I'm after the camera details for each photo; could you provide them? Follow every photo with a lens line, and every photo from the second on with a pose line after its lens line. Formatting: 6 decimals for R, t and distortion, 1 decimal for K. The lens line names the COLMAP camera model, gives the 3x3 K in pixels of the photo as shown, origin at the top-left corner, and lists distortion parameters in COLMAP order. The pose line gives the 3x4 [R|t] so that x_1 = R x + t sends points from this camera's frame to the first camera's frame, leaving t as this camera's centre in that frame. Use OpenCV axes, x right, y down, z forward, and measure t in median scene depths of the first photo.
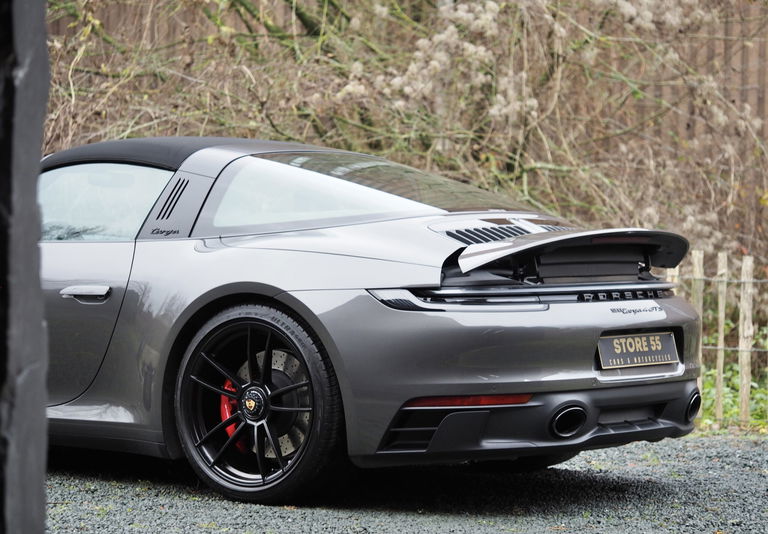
lens RADIAL K [[2590.5, 0, 350.2], [0, 2590.5, 288.7], [0, 0, 1]] dist [0.128680, 0.000000]
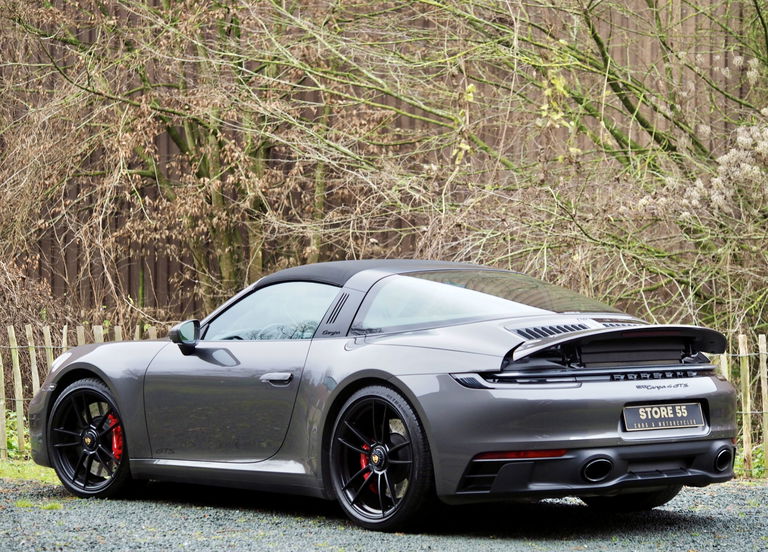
lens RADIAL K [[2538.8, 0, 380.9], [0, 2538.8, 276.3], [0, 0, 1]] dist [0.003699, 0.000000]
pose [[0.974238, -0.021005, -0.224540, 0.264182], [0.012994, 0.999227, -0.037097, -0.001734], [0.225146, 0.033223, 0.973758, -0.302602]]
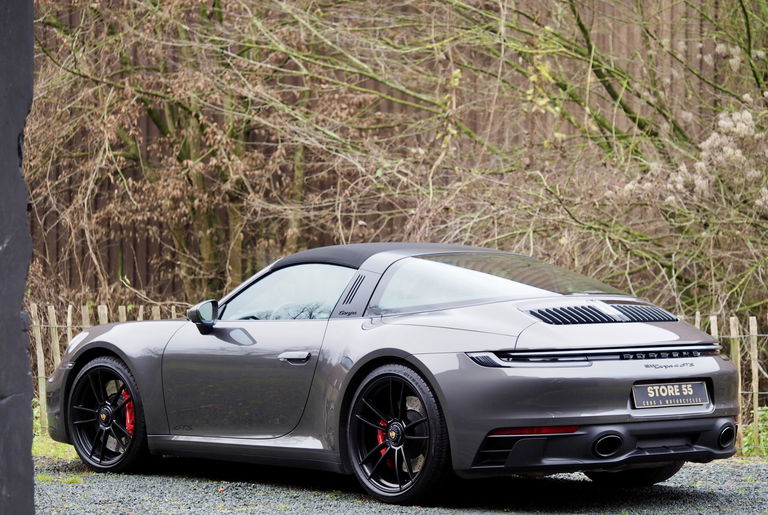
lens RADIAL K [[2552.4, 0, 380.4], [0, 2552.4, 263.8], [0, 0, 1]] dist [0.064437, 0.000000]
pose [[0.978326, -0.016807, -0.206388, 0.242643], [0.009883, 0.999355, -0.034536, -0.000535], [0.206836, 0.031748, 0.977860, -0.367423]]
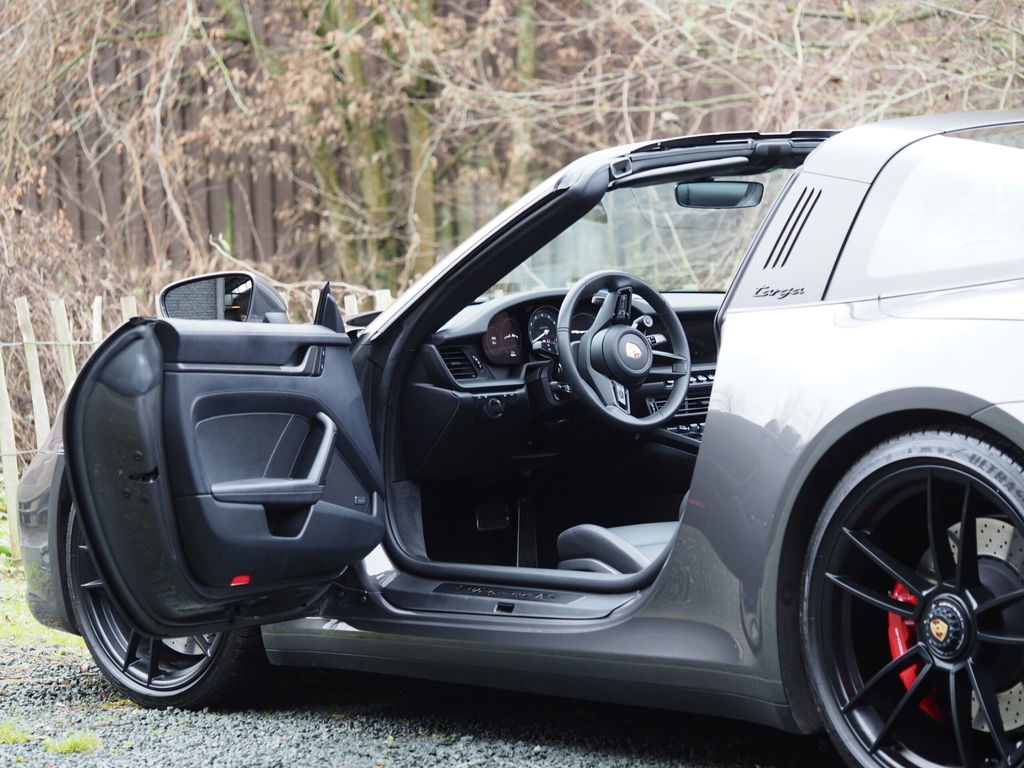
lens RADIAL K [[3440.4, 0, 510.8], [0, 3440.4, 382.3], [0, 0, 1]] dist [-0.019842, 0.000000]
pose [[0.971105, -0.045456, -0.234282, 0.038926], [0.049510, 0.998708, 0.011449, -0.014881], [0.233459, -0.022718, 0.972101, 0.329486]]
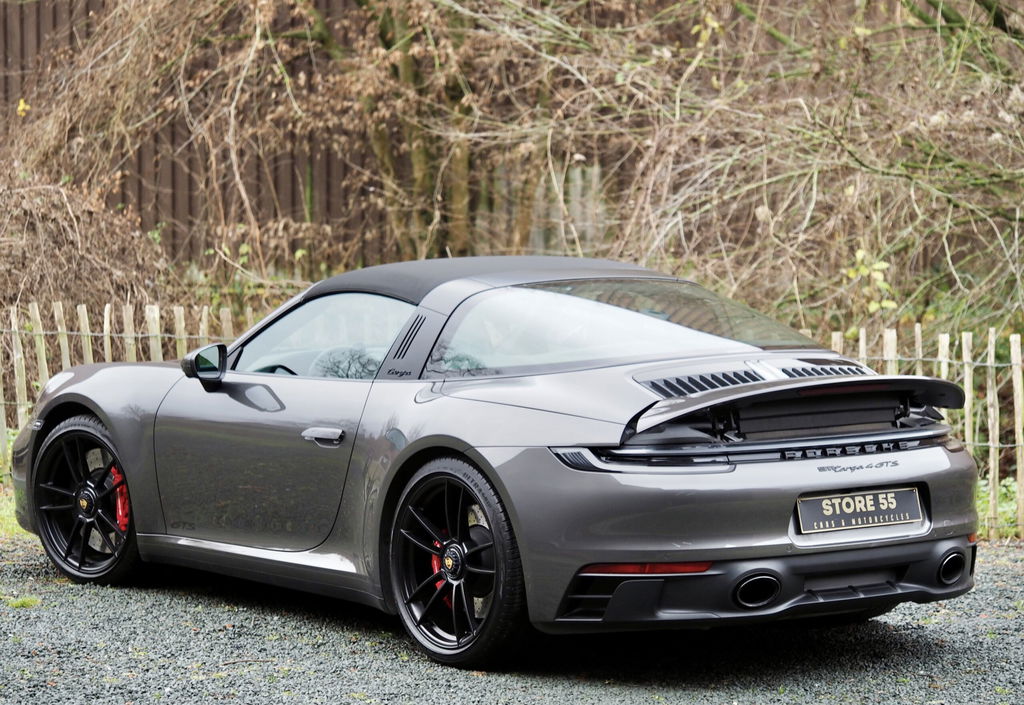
lens RADIAL K [[3393.7, 0, 510.9], [0, 3393.7, 356.9], [0, 0, 1]] dist [0.012773, 0.000000]
pose [[0.957297, 0.002402, -0.289095, 0.341083], [0.008612, 0.999285, 0.036821, -0.076126], [0.288977, -0.037739, 0.956592, -0.184180]]
